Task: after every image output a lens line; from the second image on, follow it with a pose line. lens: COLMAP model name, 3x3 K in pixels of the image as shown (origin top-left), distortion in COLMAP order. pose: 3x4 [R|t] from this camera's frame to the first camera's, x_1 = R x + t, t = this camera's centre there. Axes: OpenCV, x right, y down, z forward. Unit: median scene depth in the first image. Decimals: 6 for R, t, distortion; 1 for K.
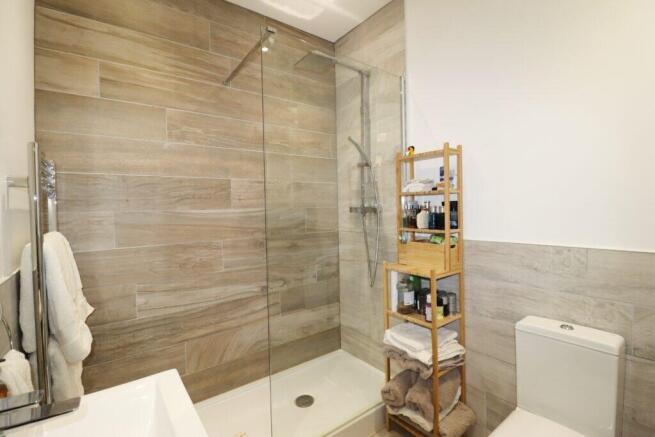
lens RADIAL K [[300.9, 0, 327.0], [0, 300.9, 215.3], [0, 0, 1]] dist [0.000306, -0.012019]
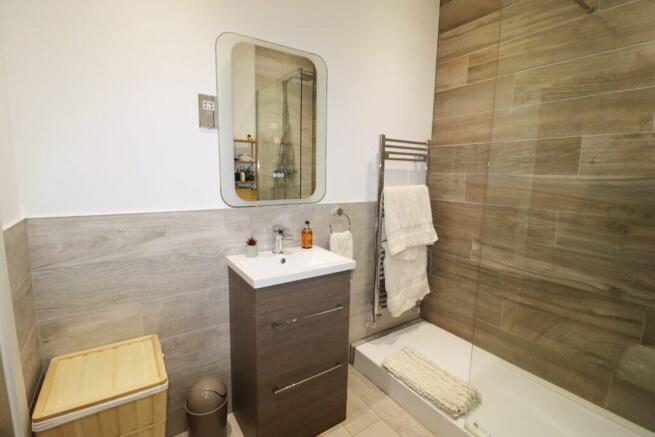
lens RADIAL K [[300.9, 0, 327.0], [0, 300.9, 215.3], [0, 0, 1]] dist [0.000306, -0.012019]
pose [[-0.048653, 0.161930, -0.985602, 0.552535], [-0.038316, 0.985742, 0.163845, -0.020929], [0.998081, 0.045736, -0.041755, 0.404232]]
